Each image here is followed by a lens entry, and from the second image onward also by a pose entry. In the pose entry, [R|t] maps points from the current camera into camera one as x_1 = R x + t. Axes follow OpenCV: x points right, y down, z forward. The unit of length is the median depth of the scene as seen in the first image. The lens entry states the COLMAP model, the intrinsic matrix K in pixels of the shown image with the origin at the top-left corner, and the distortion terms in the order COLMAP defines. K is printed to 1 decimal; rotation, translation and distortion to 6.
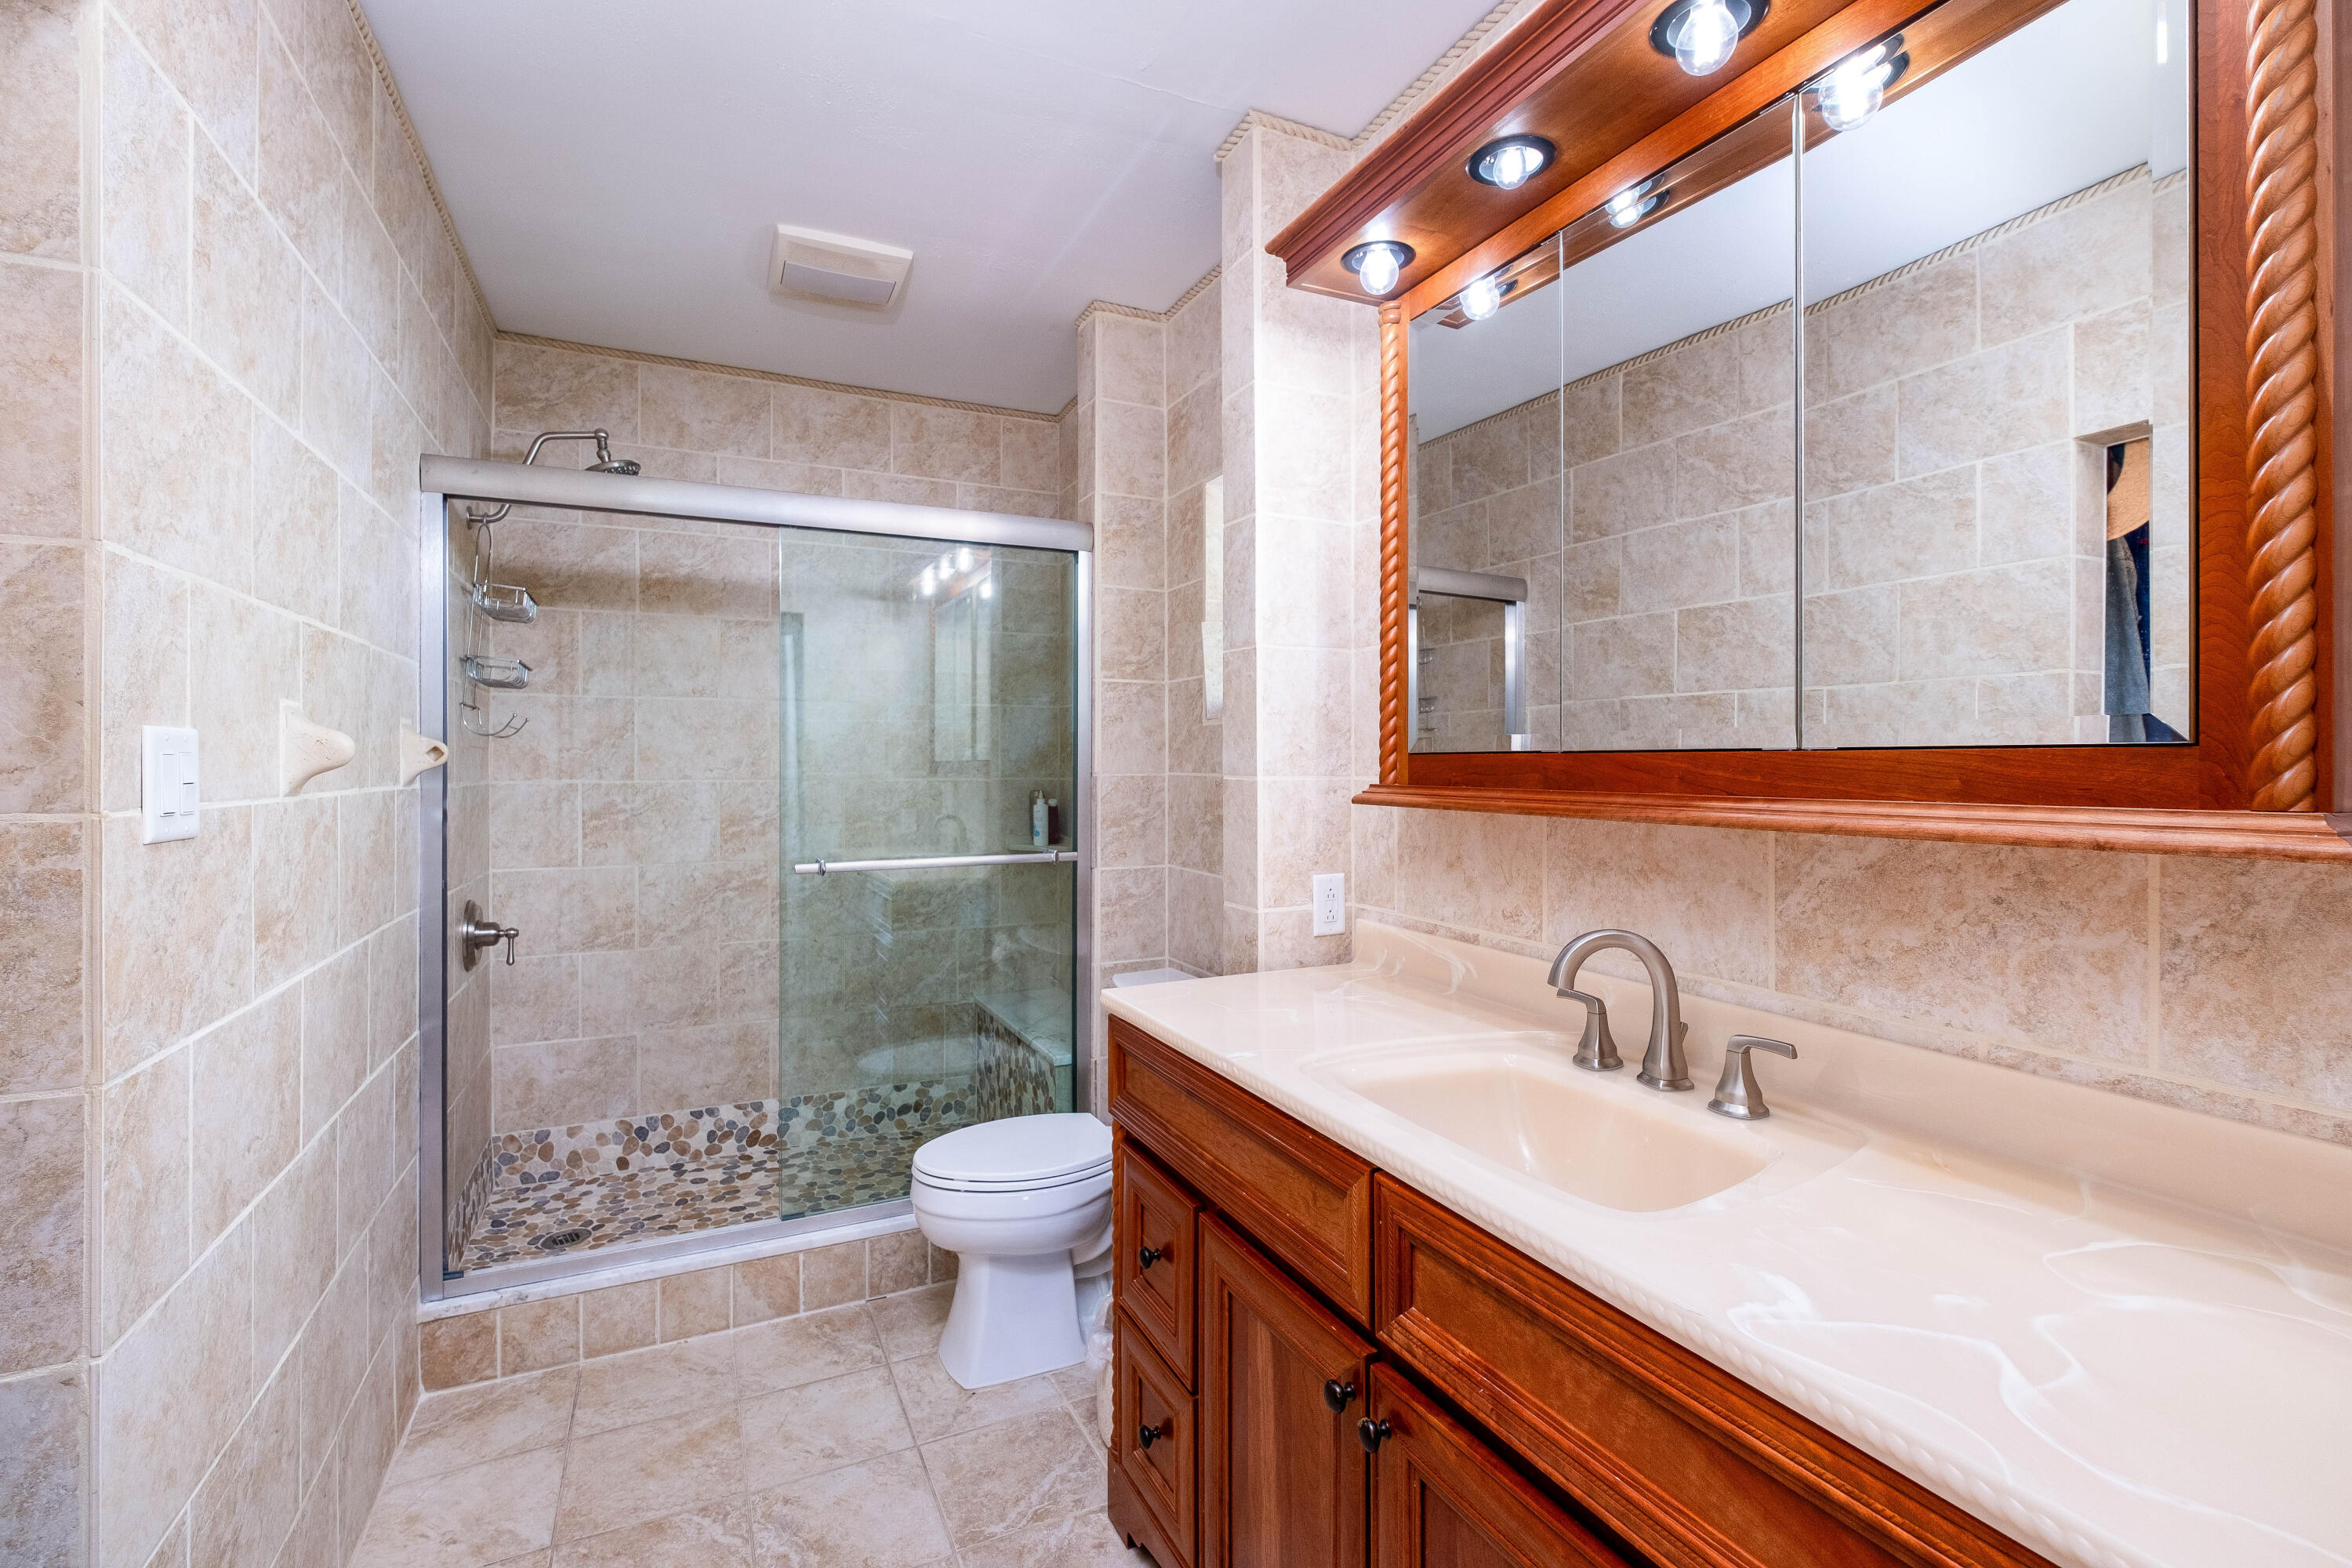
lens RADIAL K [[1016.7, 0, 1165.2], [0, 1016.7, 764.8], [0, 0, 1]] dist [-0.003808, -0.000638]
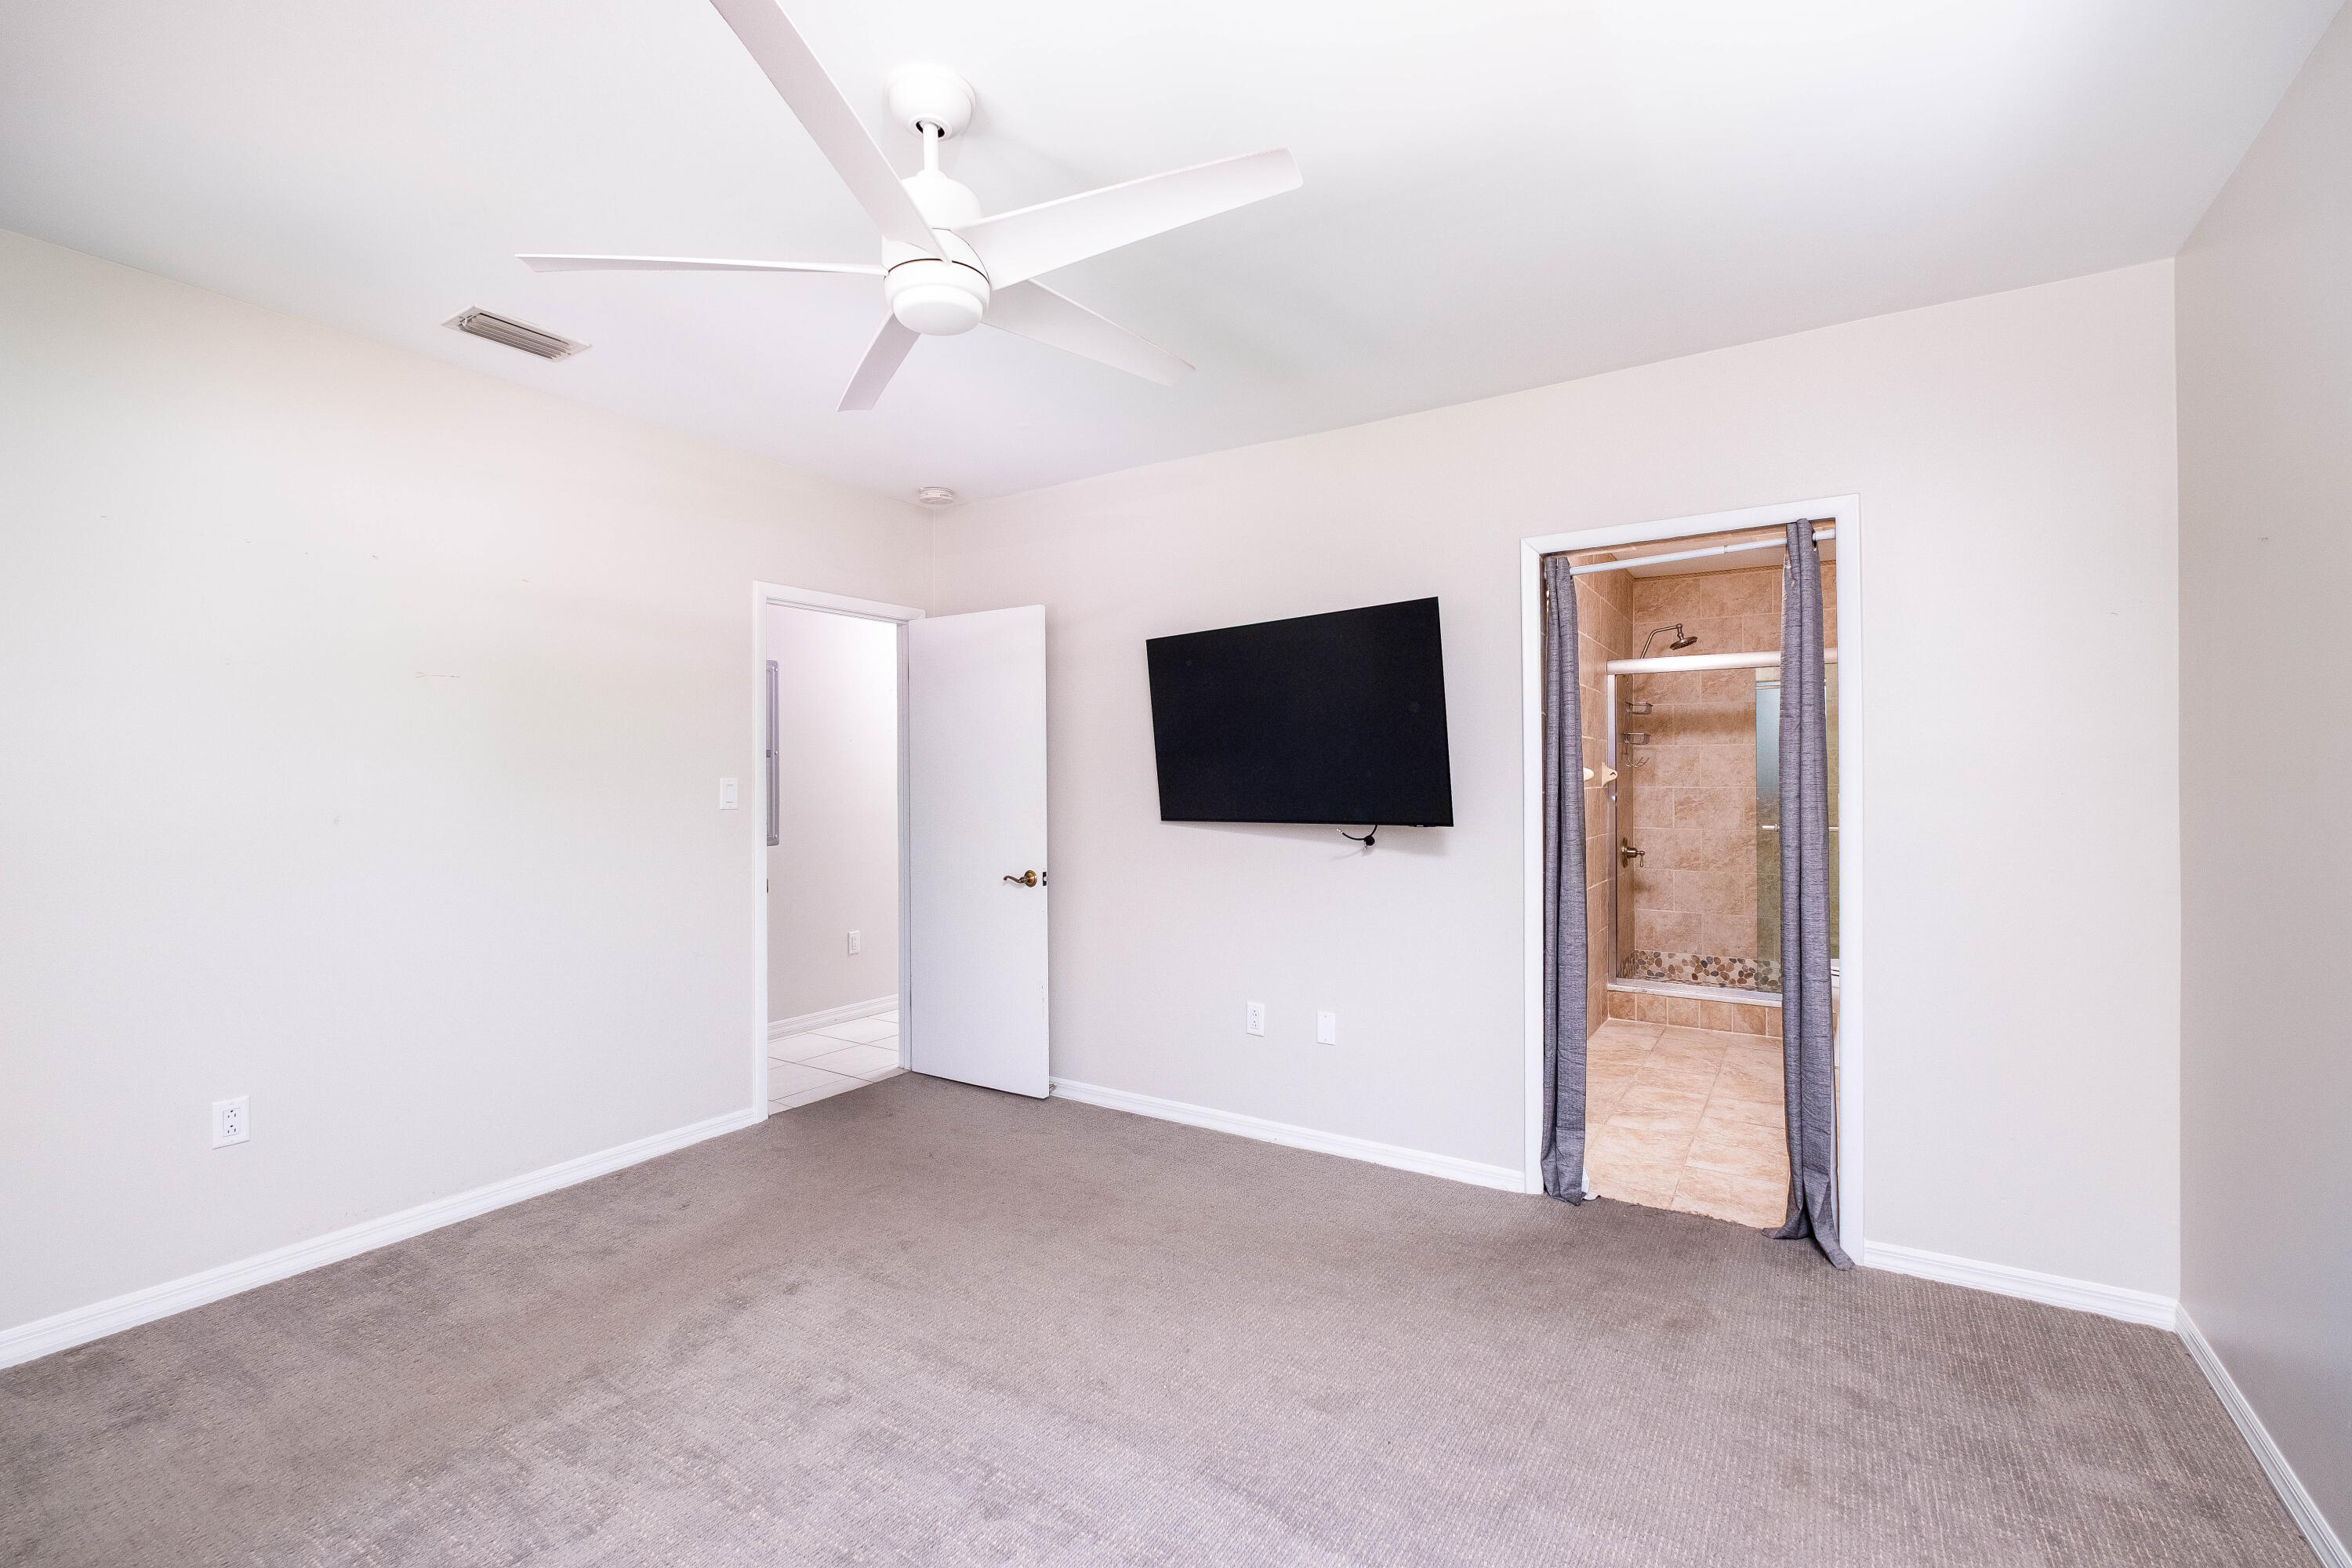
lens RADIAL K [[1016.7, 0, 1170.1], [0, 1016.7, 778.2], [0, 0, 1]] dist [-0.003808, -0.000638]
pose [[0.519690, -0.004847, -0.854341, 0.648495], [0.003537, 0.999988, -0.003522, 0.001897], [0.854348, -0.001192, 0.519700, -0.937467]]
